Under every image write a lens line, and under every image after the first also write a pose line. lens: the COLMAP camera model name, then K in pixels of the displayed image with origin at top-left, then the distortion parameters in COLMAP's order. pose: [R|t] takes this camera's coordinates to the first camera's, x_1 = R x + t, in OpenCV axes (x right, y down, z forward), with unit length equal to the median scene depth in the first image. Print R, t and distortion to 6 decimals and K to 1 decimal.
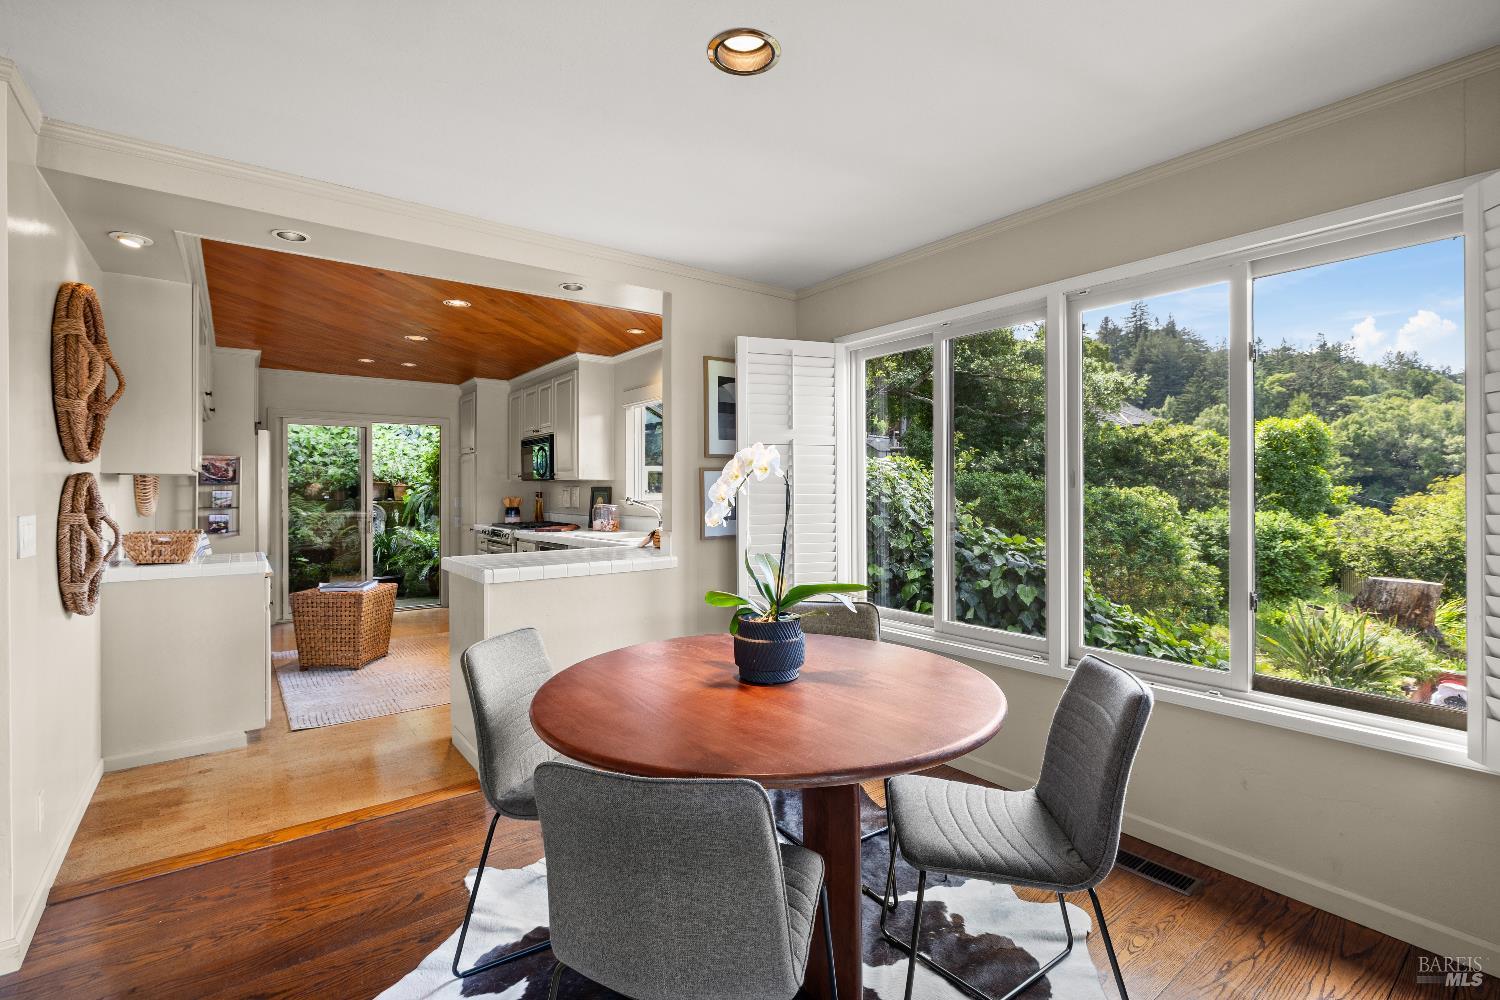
lens RADIAL K [[674.5, 0, 748.1], [0, 674.5, 489.5], [0, 0, 1]] dist [-0.004075, -0.000325]
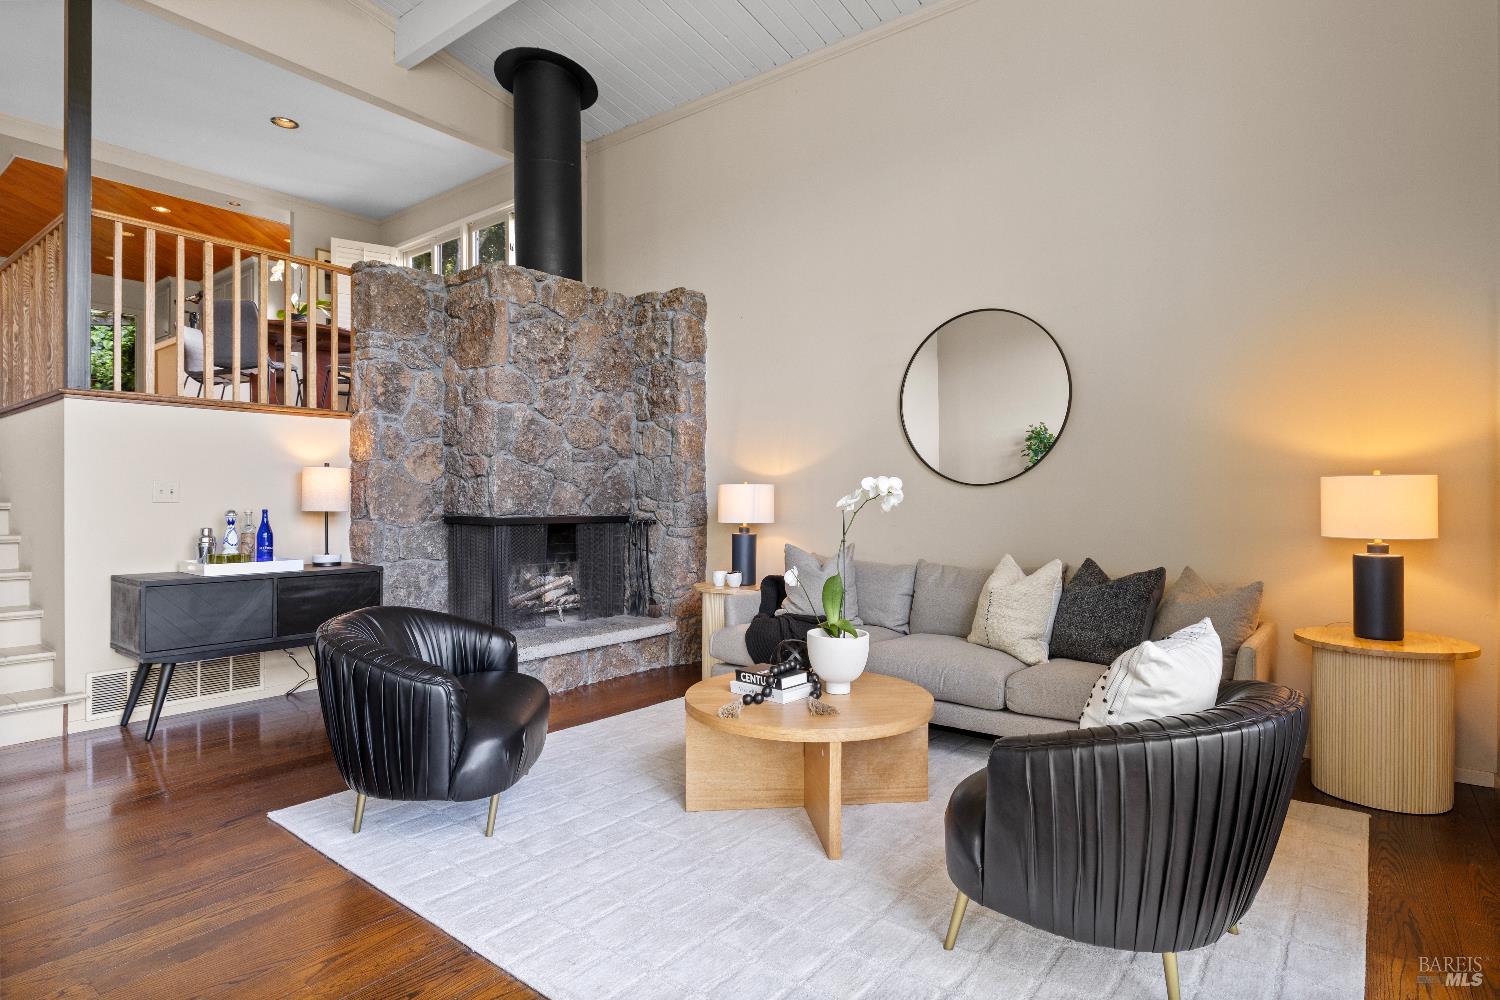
lens RADIAL K [[786.6, 0, 745.0], [0, 786.6, 505.5], [0, 0, 1]] dist [-0.001004, 0.000167]
pose [[0.966986, -0.000119, 0.254829, 0.392211], [-0.001264, 0.999985, 0.005265, 0.371854], [-0.254826, -0.005414, 0.966972, -1.047291]]
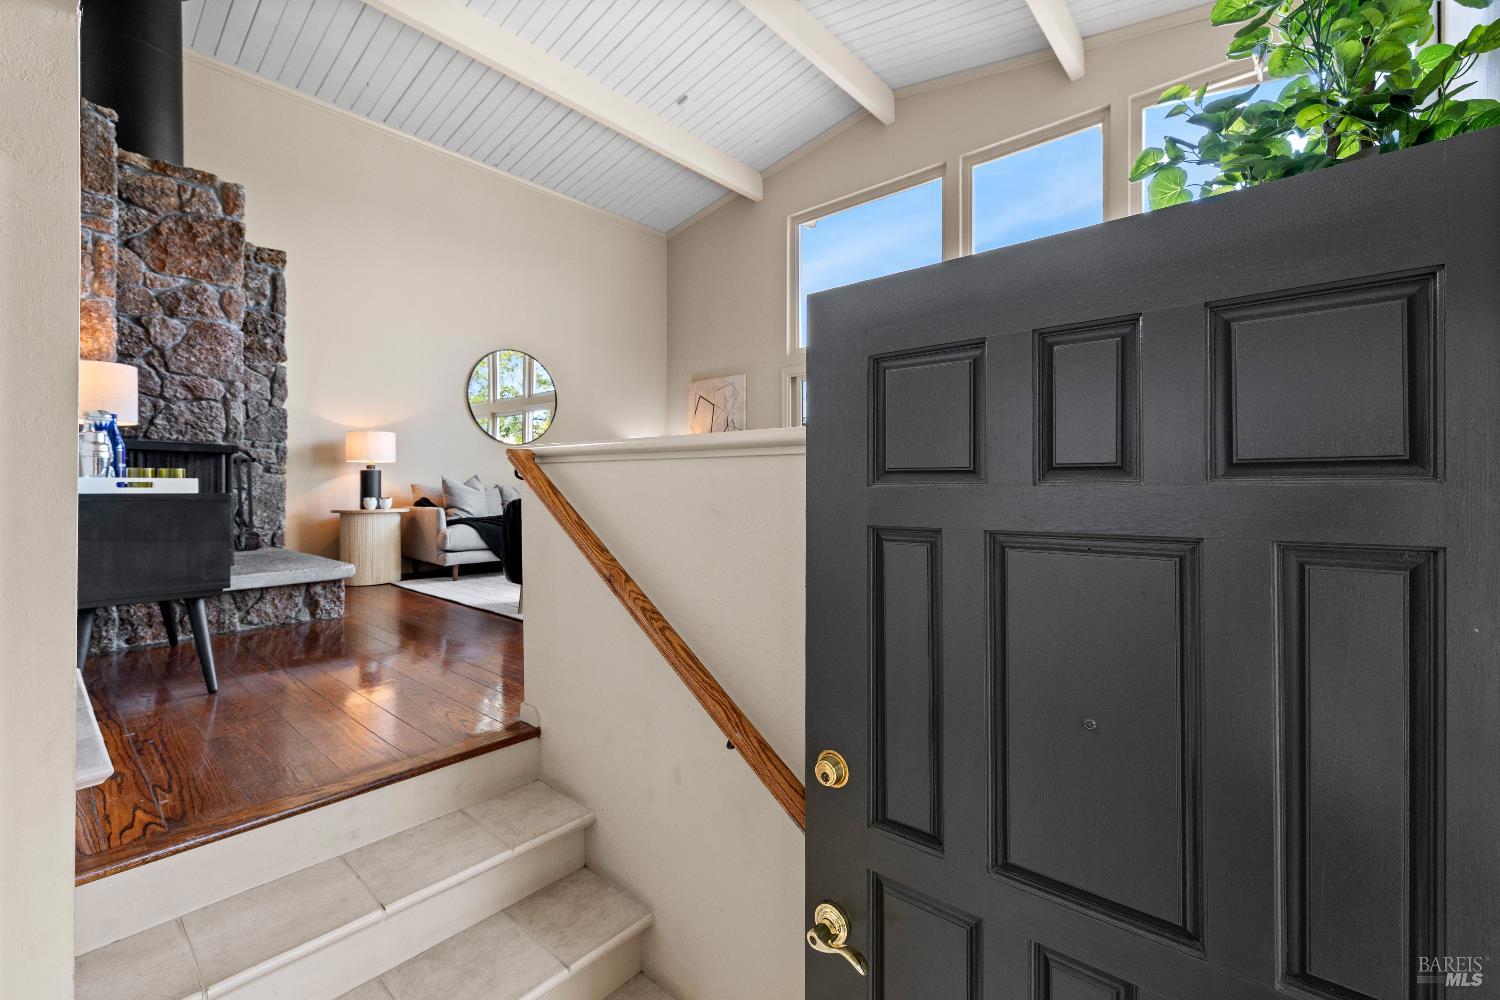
lens RADIAL K [[640.2, 0, 745.0], [0, 640.2, 487.9], [0, 0, 1]] dist [0.002453, 0.000152]
pose [[-0.189854, -0.002108, 0.981810, -0.542667], [0.002470, 0.999994, 0.002625, 0.443681], [-0.981809, 0.002924, -0.189847, -0.476613]]
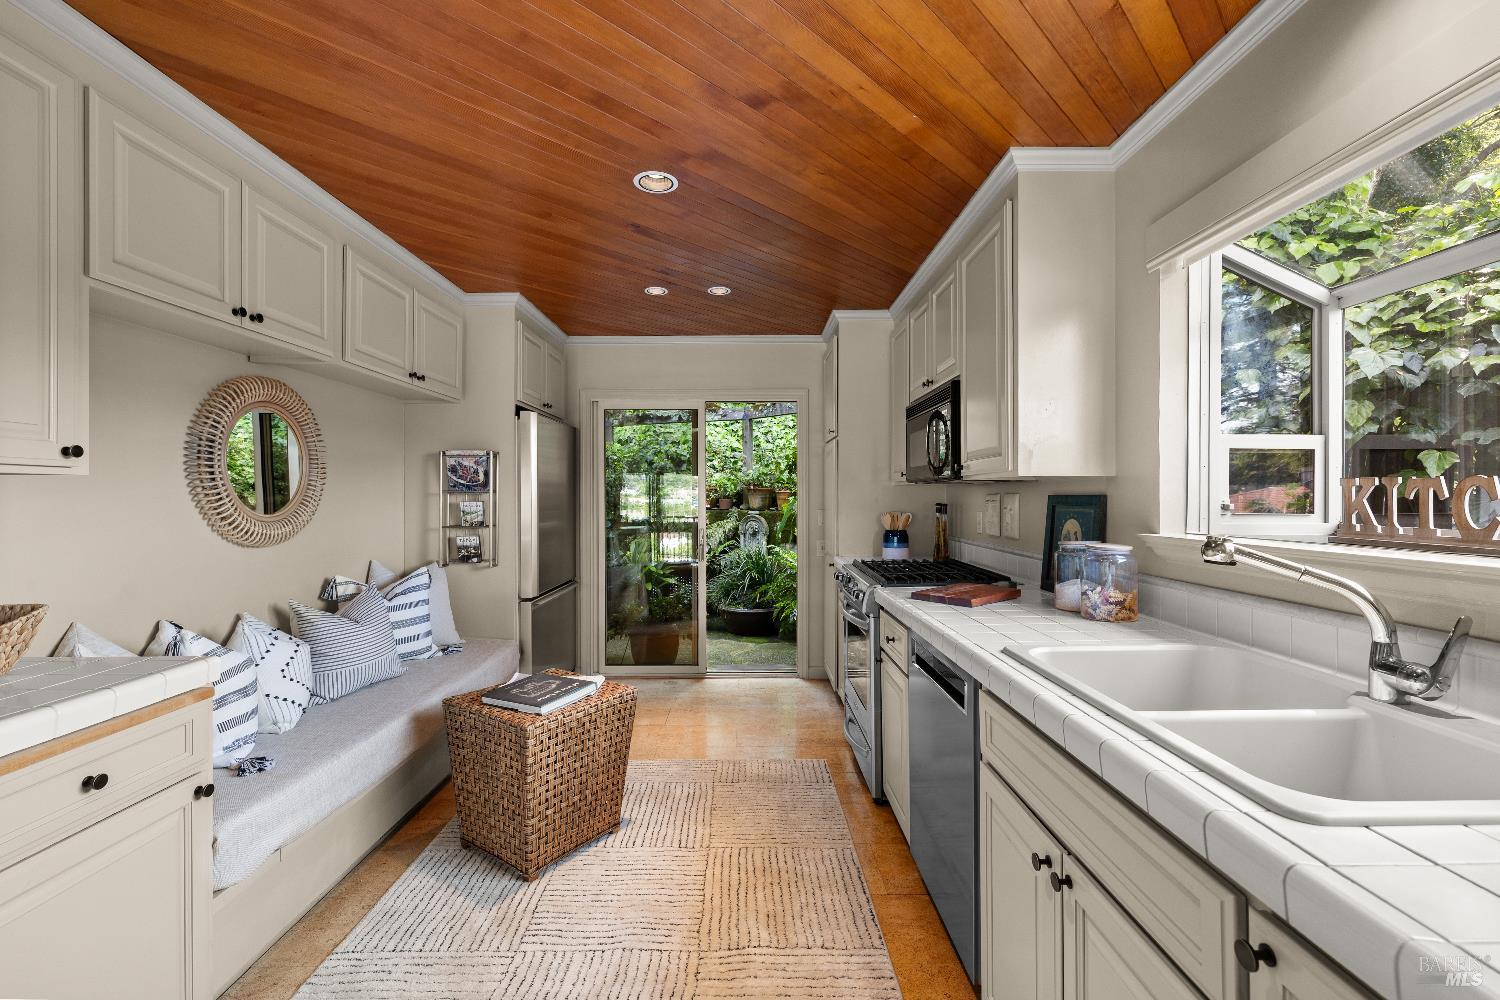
lens RADIAL K [[631.1, 0, 754.1], [0, 631.1, 496.9], [0, 0, 1]] dist [-0.000121, -0.000119]
pose [[0.799091, 0.001286, -0.601209, -0.177721], [0.001405, 0.999991, 0.004006, -0.005436], [0.601209, -0.004046, 0.799082, 0.716785]]
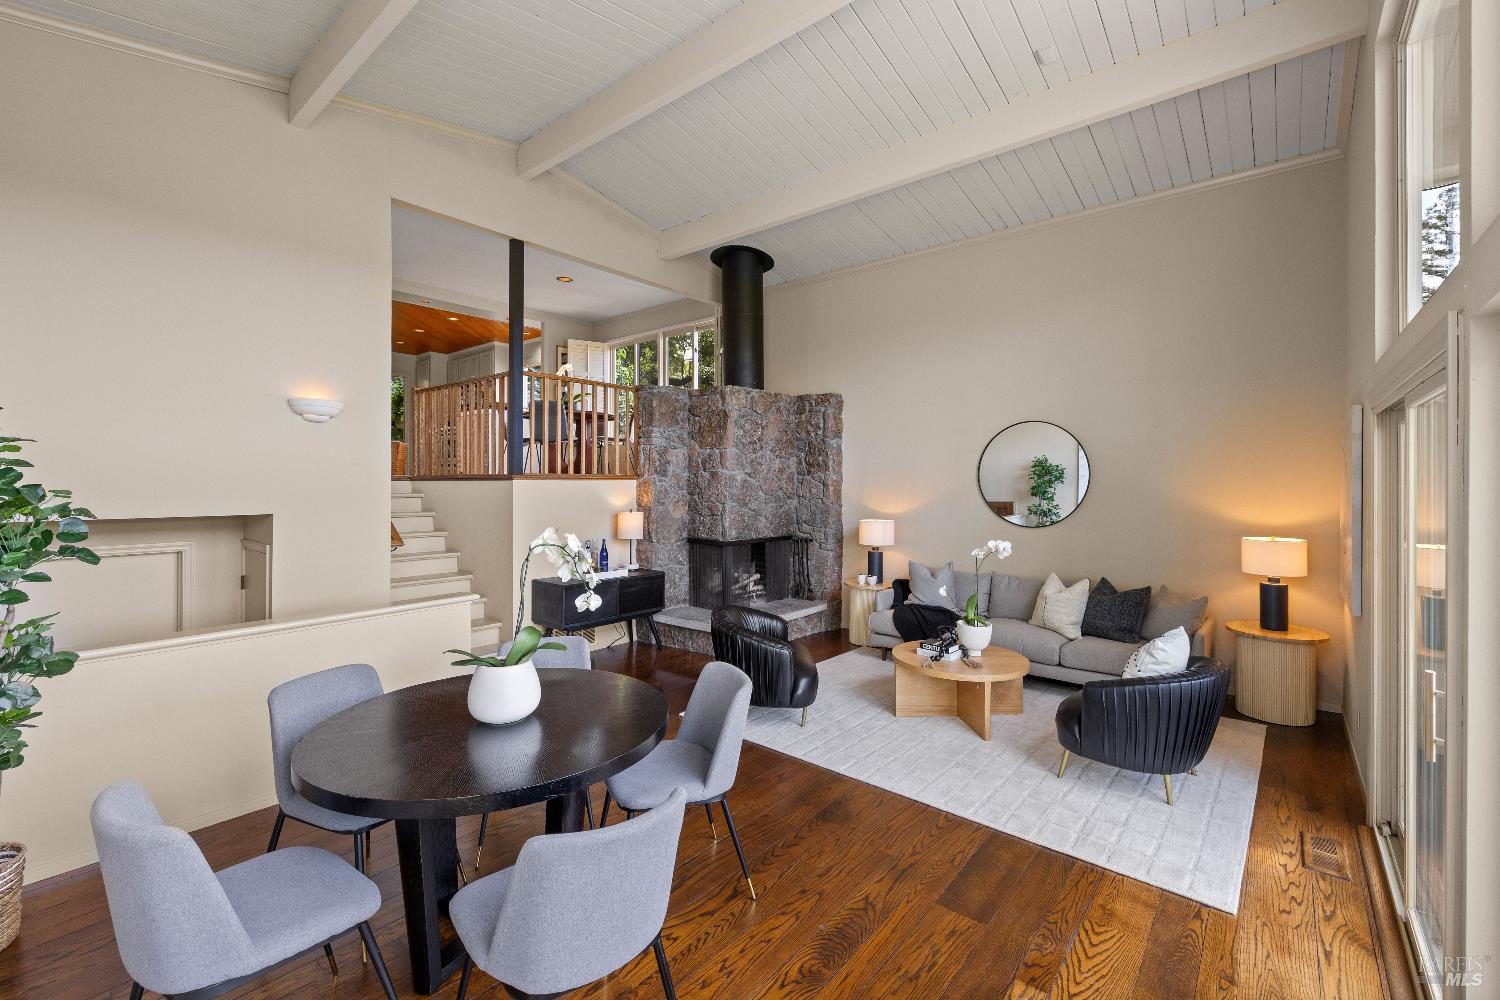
lens RADIAL K [[640.2, 0, 745.0], [0, 640.2, 487.9], [0, 0, 1]] dist [0.002453, 0.000152]
pose [[0.976387, 0.003433, 0.216001, 0.094616], [-0.005259, 0.999955, 0.007882, 0.272812], [-0.215964, -0.008832, 0.976361, -1.307472]]
